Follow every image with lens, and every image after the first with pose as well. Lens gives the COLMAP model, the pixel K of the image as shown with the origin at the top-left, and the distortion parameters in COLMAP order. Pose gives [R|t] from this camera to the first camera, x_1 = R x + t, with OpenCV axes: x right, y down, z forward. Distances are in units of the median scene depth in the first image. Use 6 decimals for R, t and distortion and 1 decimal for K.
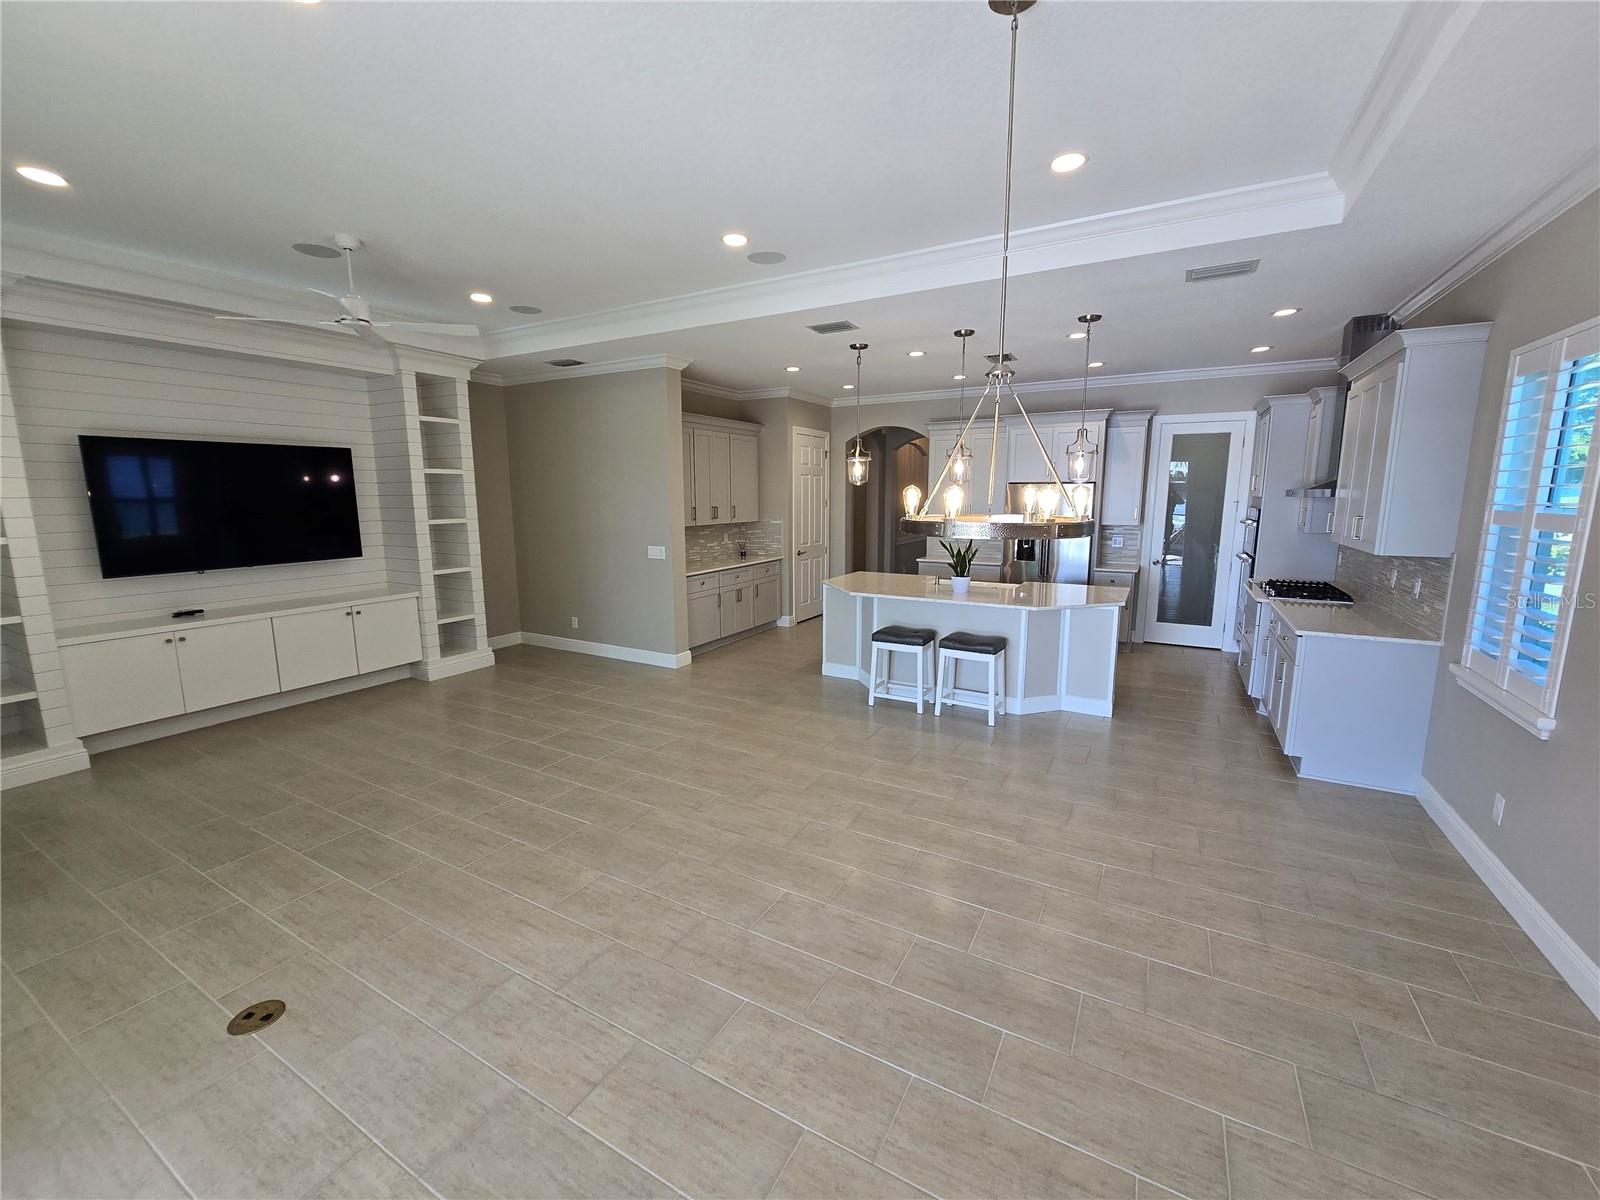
lens RADIAL K [[654.5, 0, 798.6], [0, 654.5, 595.8], [0, 0, 1]] dist [-0.005306, 0.002007]
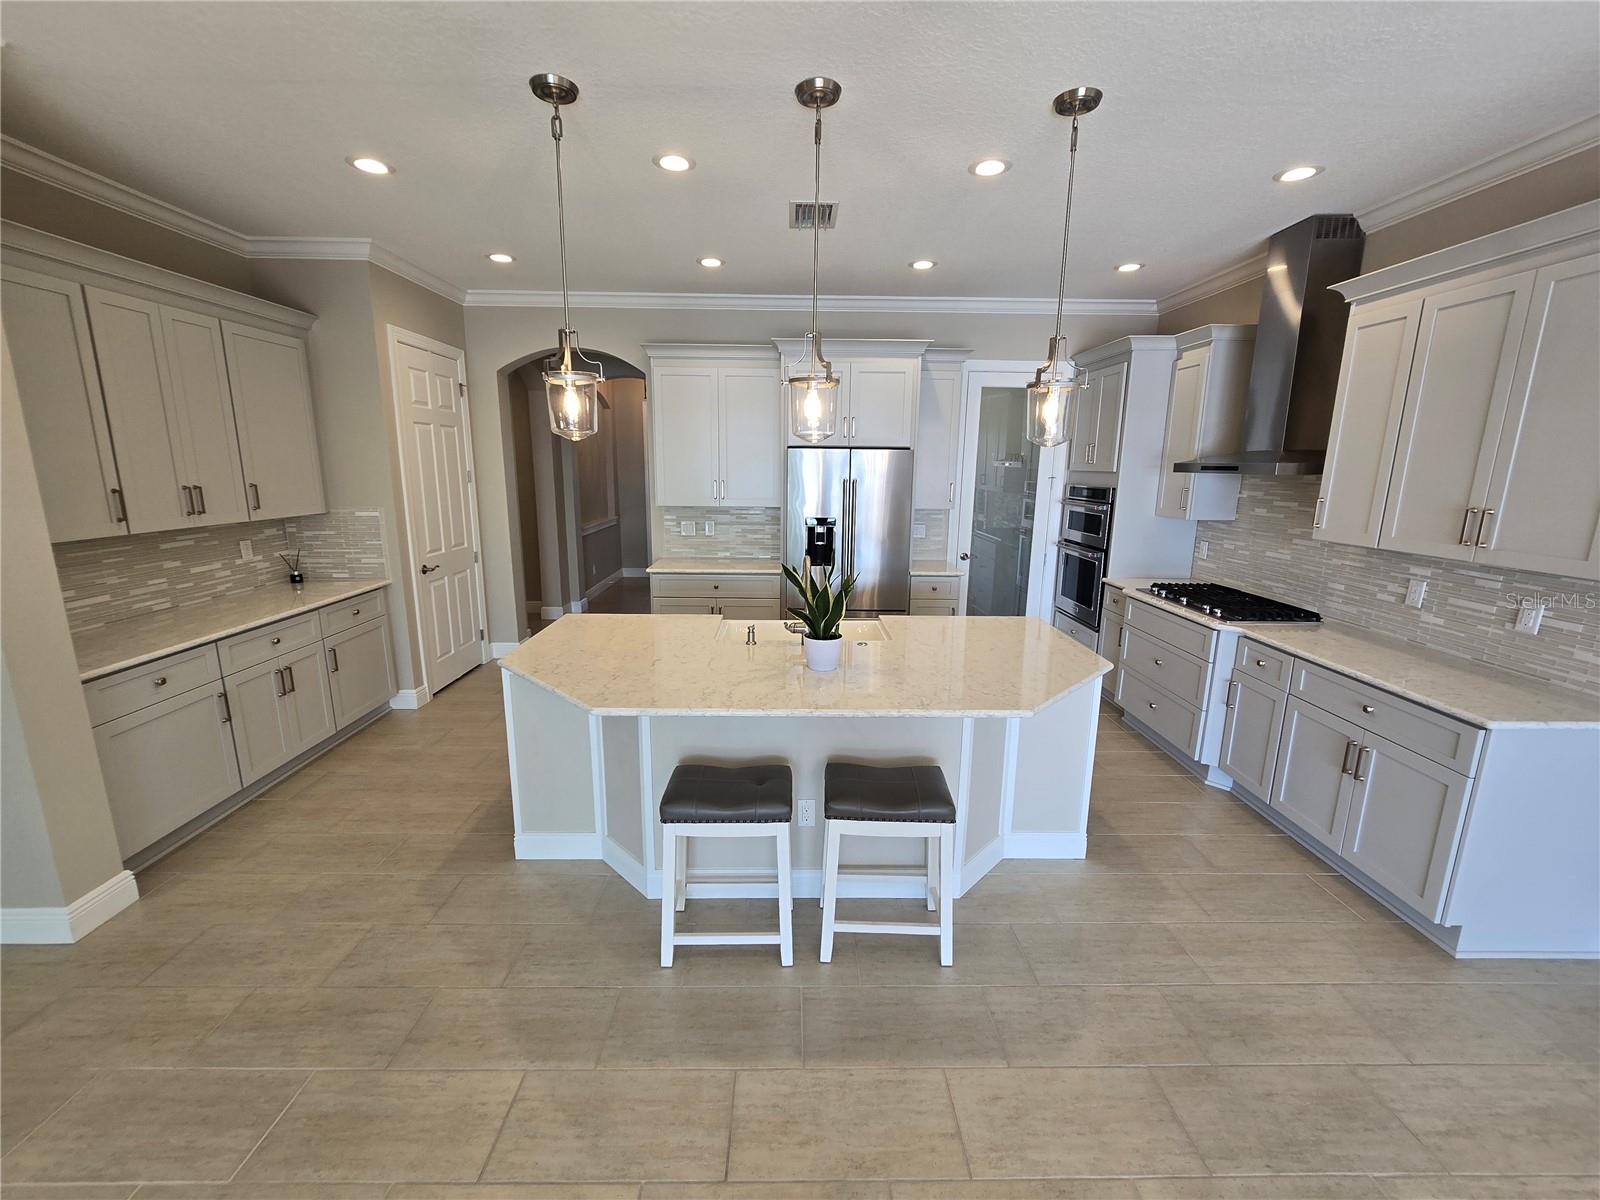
lens RADIAL K [[654.5, 0, 798.1], [0, 654.5, 595.1], [0, 0, 1]] dist [-0.005306, 0.002007]
pose [[0.862899, -0.088128, 0.497633, -0.003992], [0.065467, 0.995874, 0.062843, -0.065525], [-0.501118, -0.021649, 0.865108, 0.425334]]
